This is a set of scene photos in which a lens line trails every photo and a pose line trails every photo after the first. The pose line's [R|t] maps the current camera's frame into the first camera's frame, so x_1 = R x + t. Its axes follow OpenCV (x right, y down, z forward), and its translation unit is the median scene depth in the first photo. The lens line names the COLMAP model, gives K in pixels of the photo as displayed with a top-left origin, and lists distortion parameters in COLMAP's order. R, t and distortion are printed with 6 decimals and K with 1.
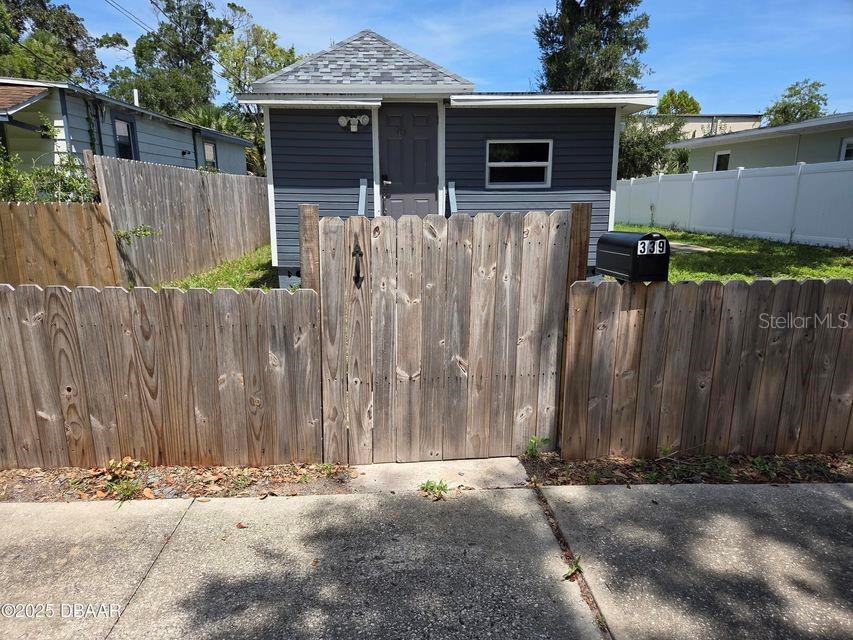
lens RADIAL K [[569.9, 0, 426.7], [0, 569.9, 323.5], [0, 0, 1]] dist [0.054624, -0.034518]
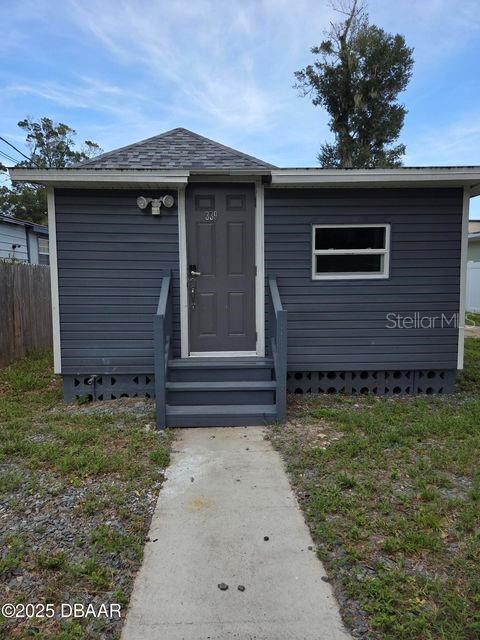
lens RADIAL K [[427.6, 0, 238.8], [0, 427.6, 318.2], [0, 0, 1]] dist [0.054624, -0.034518]
pose [[0.999929, -0.005932, 0.010286, -0.011978], [0.007220, 0.991483, -0.130034, -0.095624], [-0.009427, 0.130099, 0.991456, 0.371797]]
